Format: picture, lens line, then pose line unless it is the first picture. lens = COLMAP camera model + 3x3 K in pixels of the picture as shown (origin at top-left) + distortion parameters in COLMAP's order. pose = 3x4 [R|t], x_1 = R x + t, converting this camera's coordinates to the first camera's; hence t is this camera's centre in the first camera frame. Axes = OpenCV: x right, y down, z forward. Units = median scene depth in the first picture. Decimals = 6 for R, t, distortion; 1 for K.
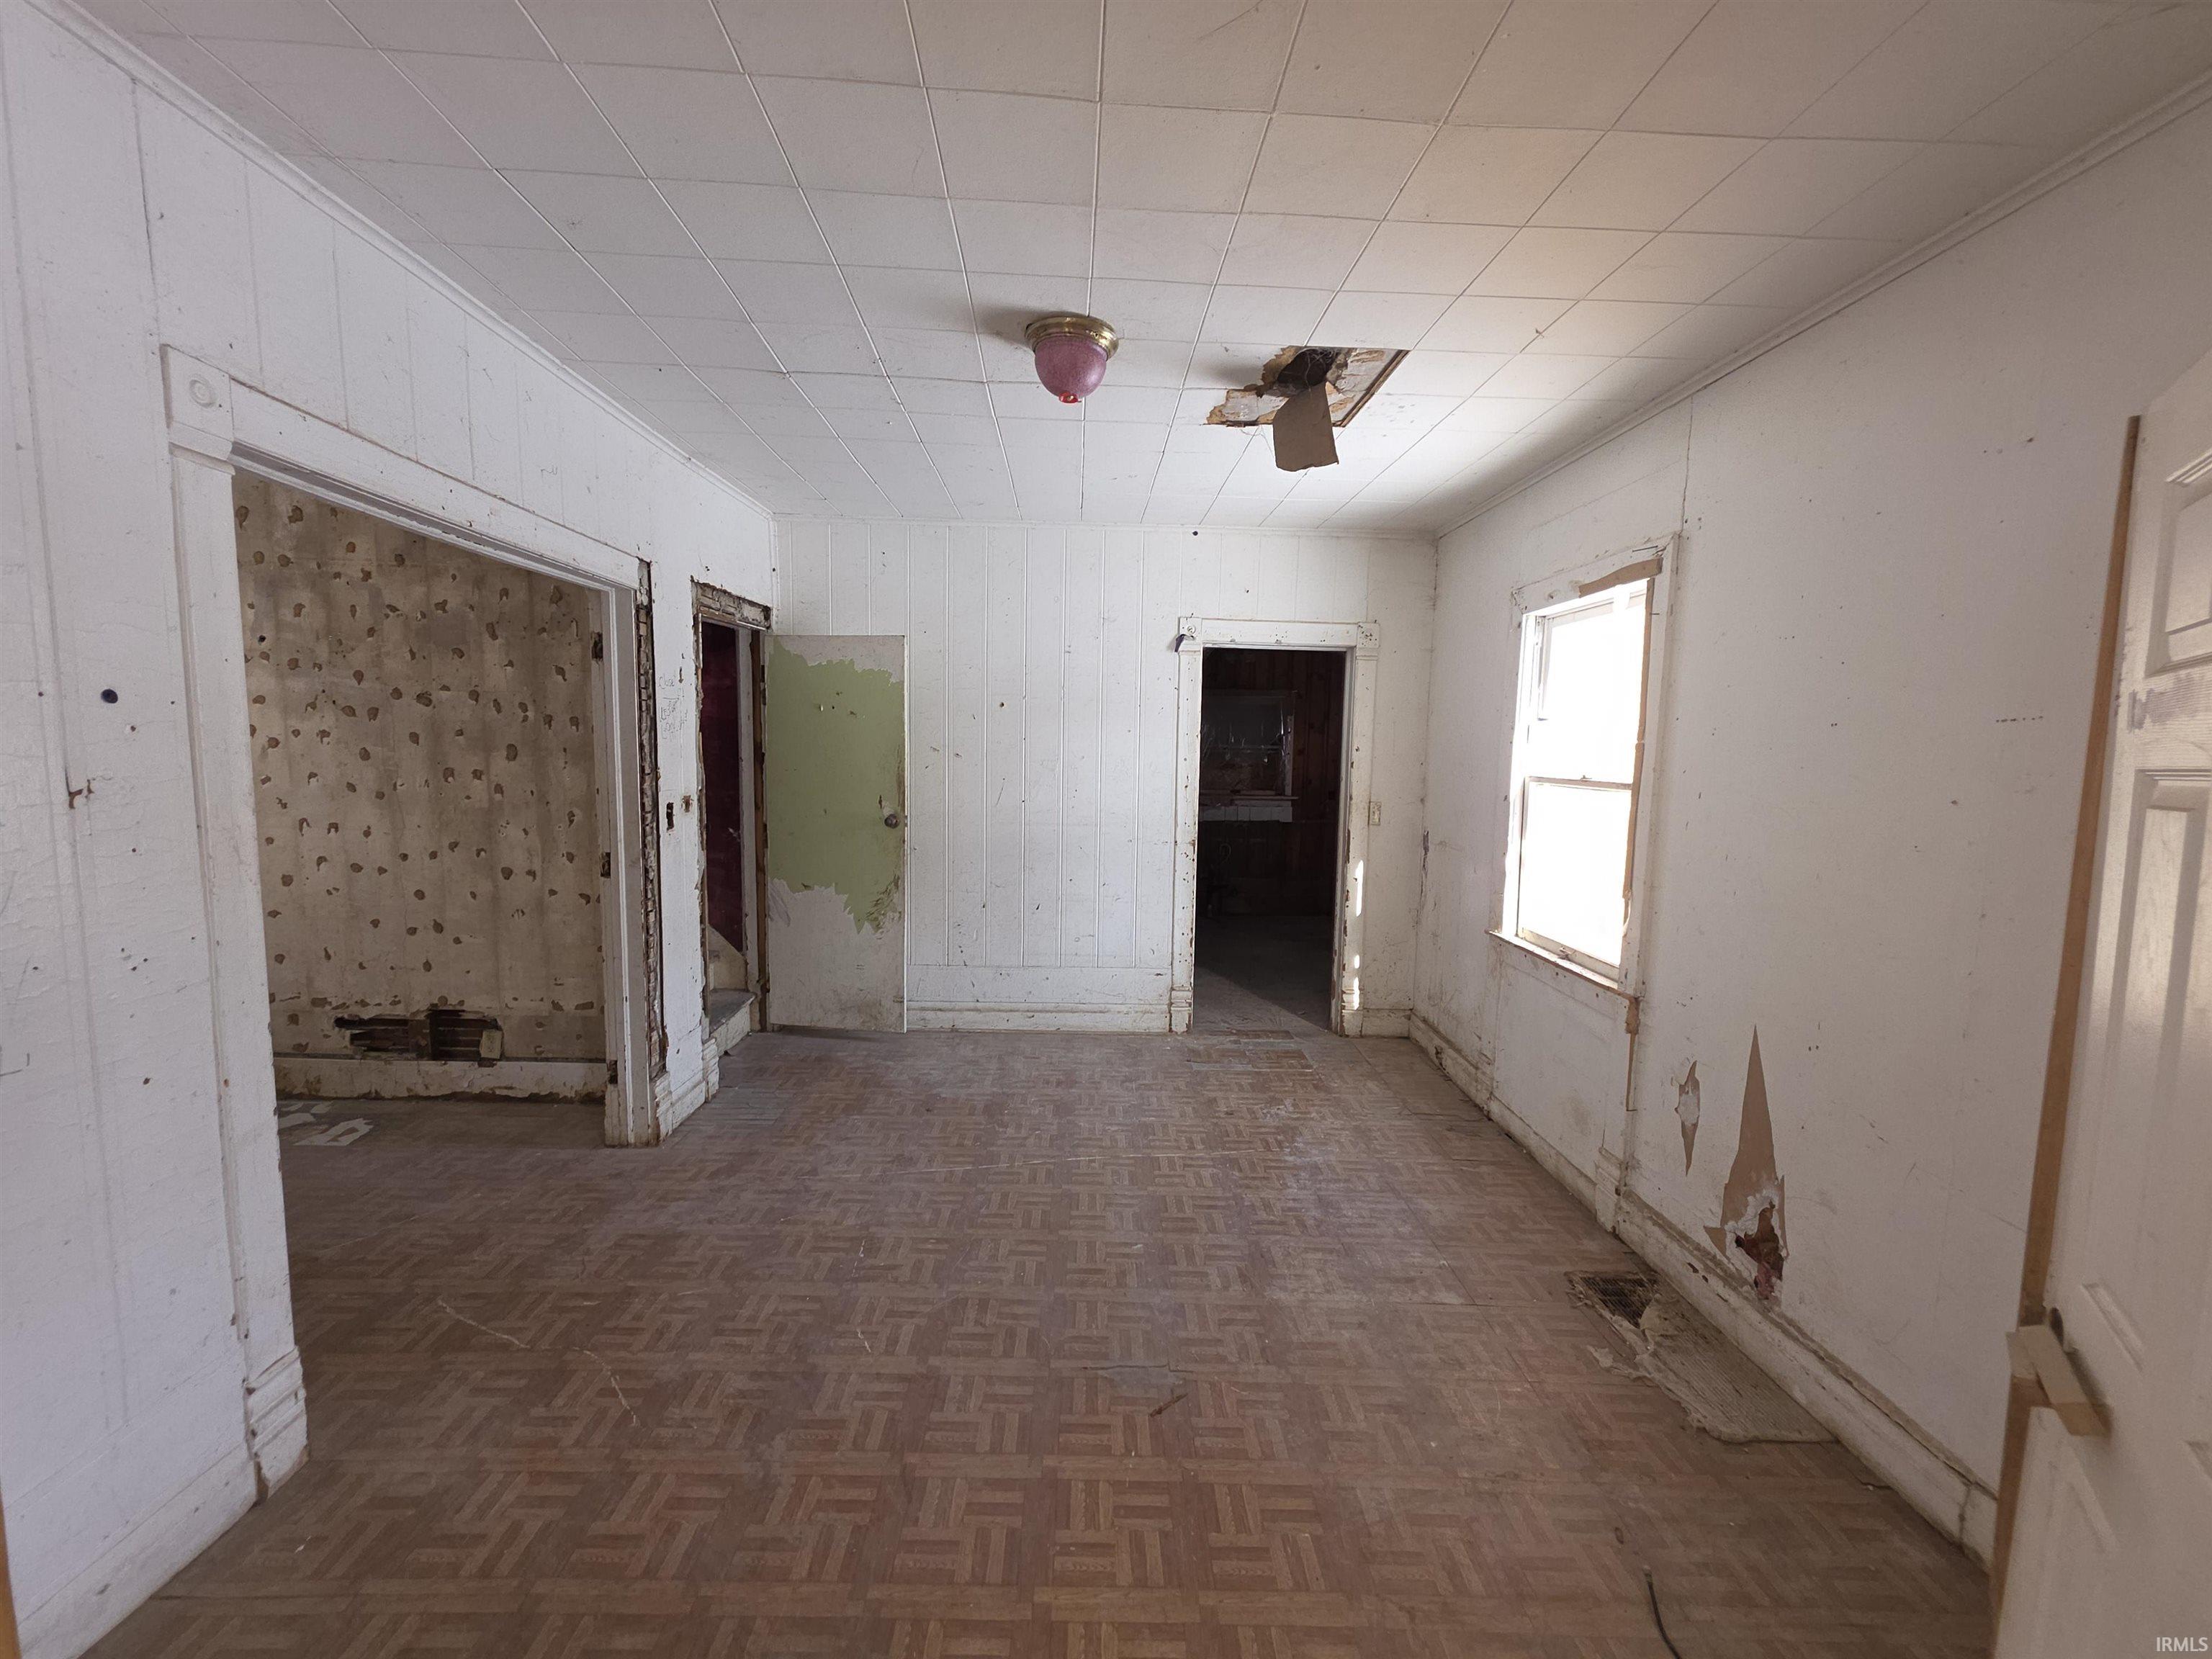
lens RADIAL K [[887.2, 0, 1096.1], [0, 887.2, 830.7], [0, 0, 1]] dist [0.002255, -0.000131]
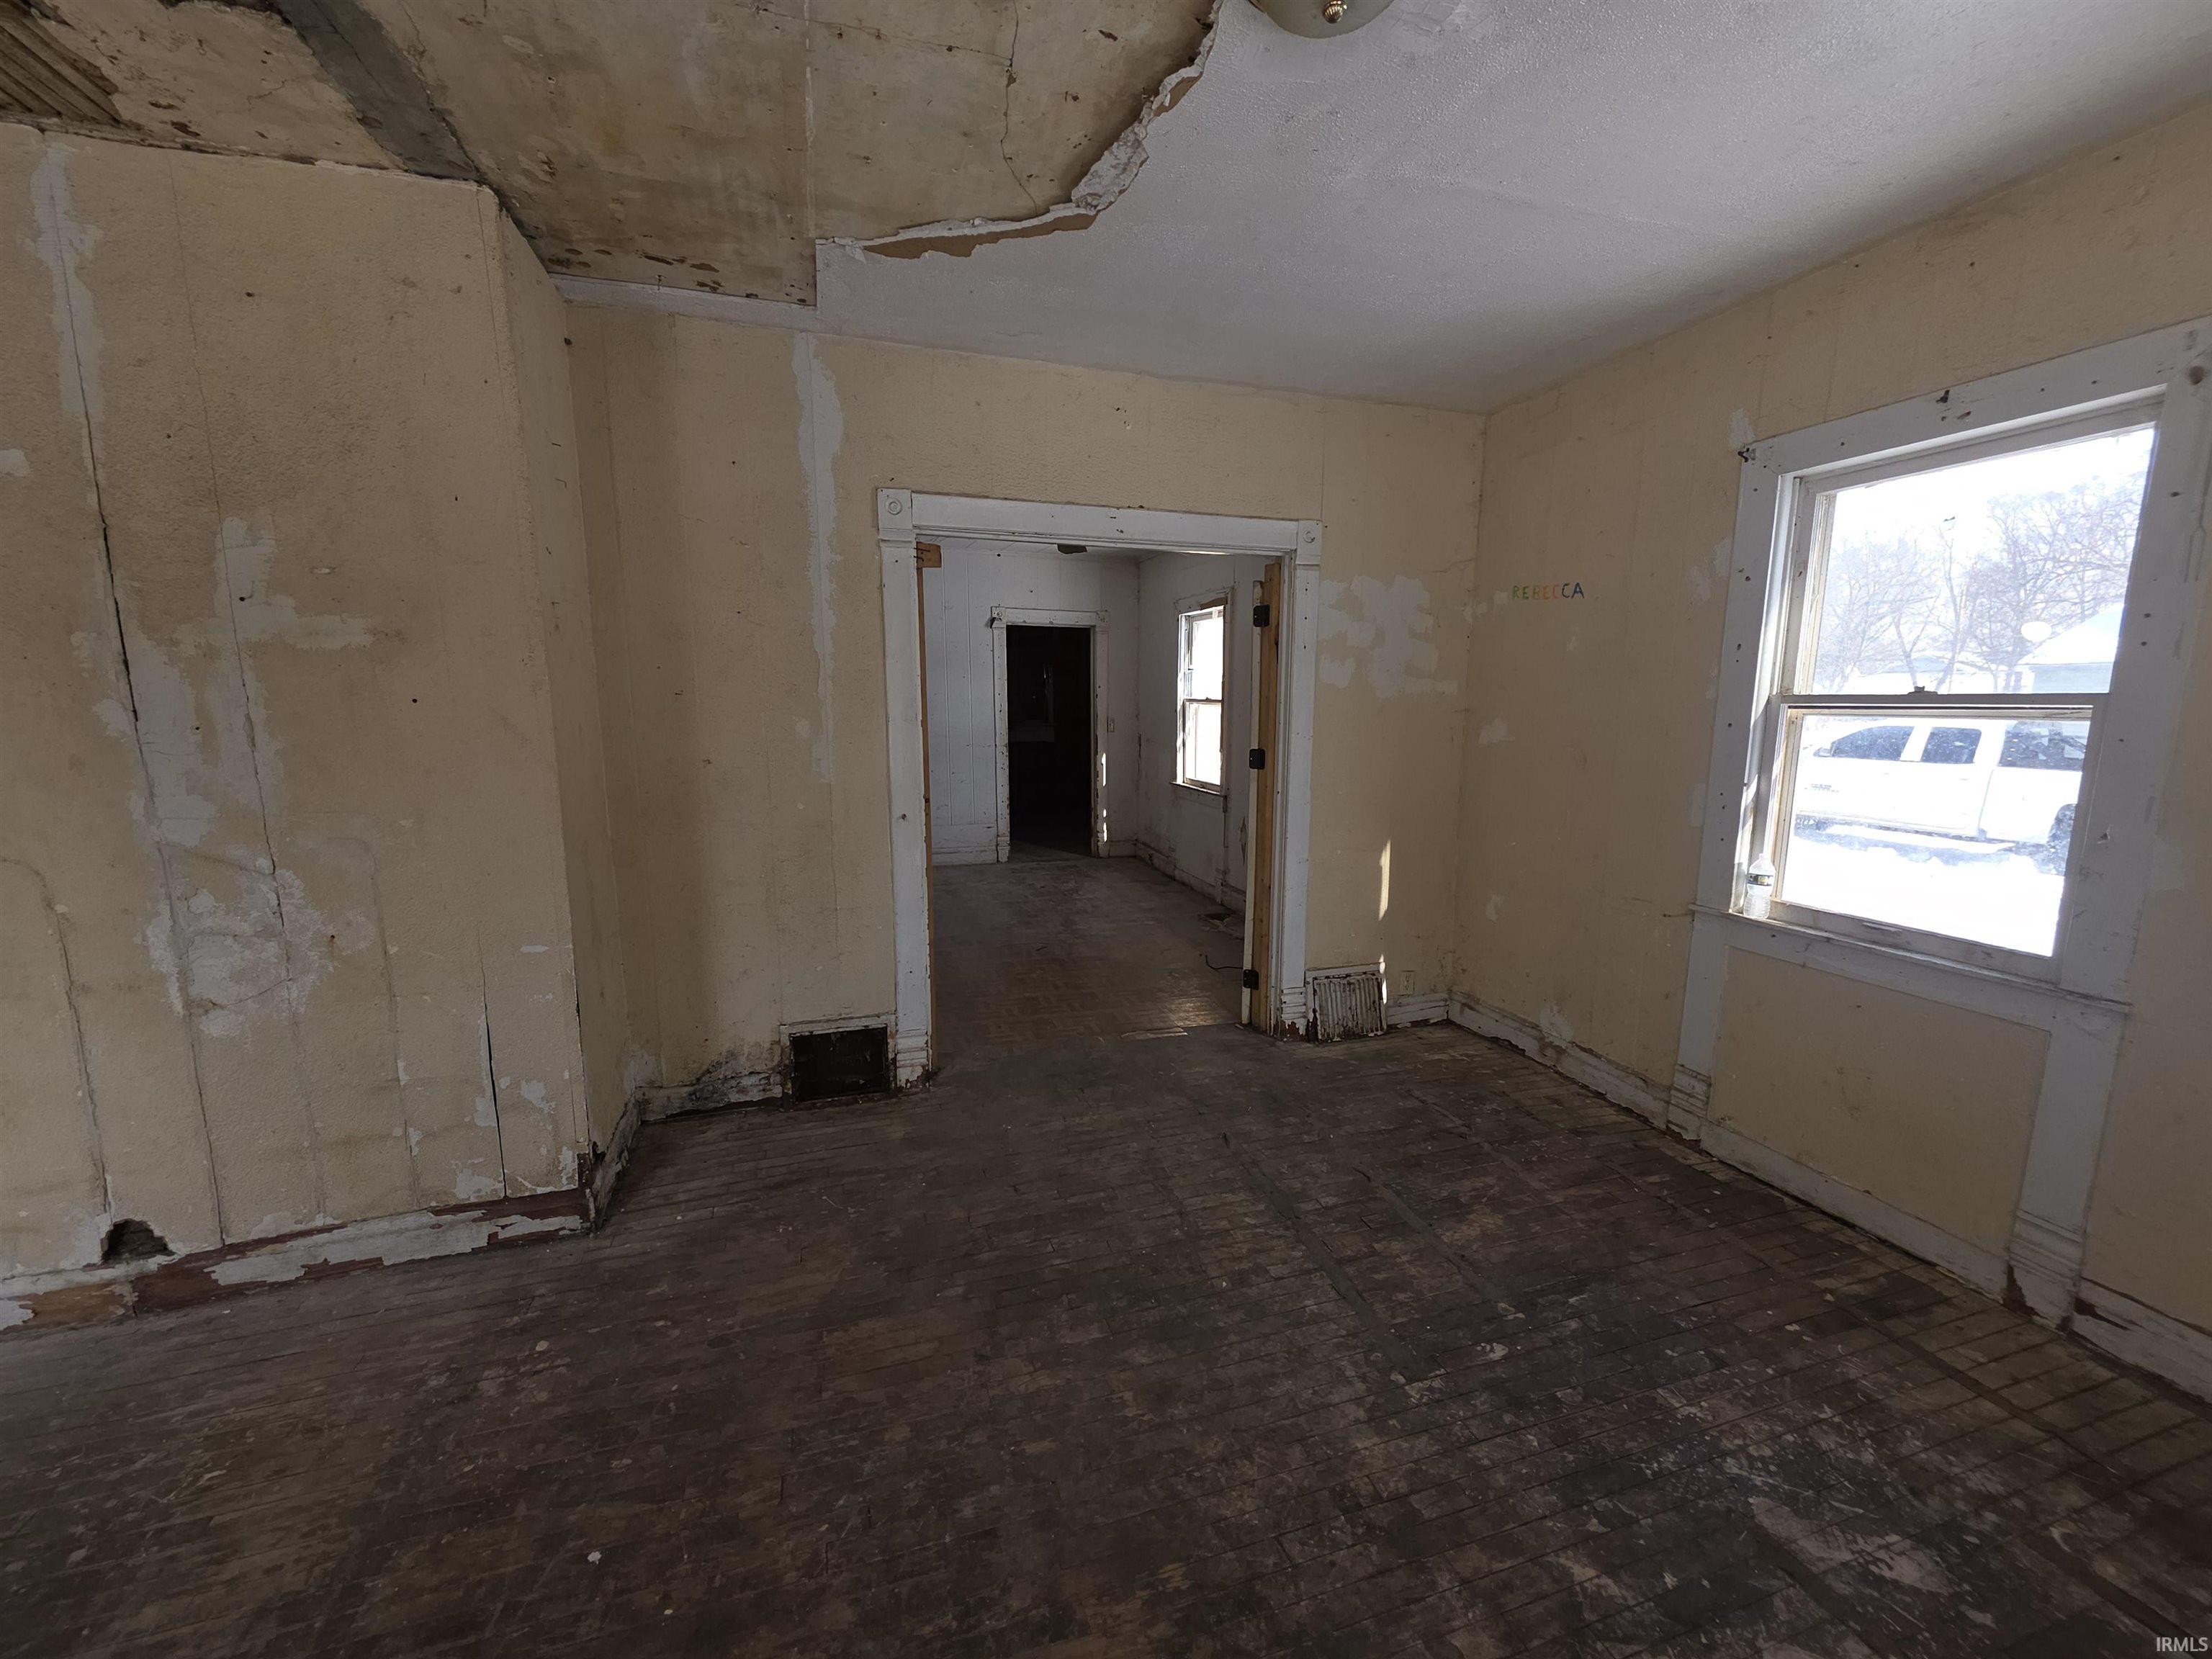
lens RADIAL K [[887.2, 0, 1114.5], [0, 887.2, 831.8], [0, 0, 1]] dist [0.002255, -0.000131]
pose [[0.952821, -0.061955, 0.297143, -0.202995], [0.043236, 0.996668, 0.069167, 0.069431], [-0.300438, -0.053057, 0.952325, -0.650034]]
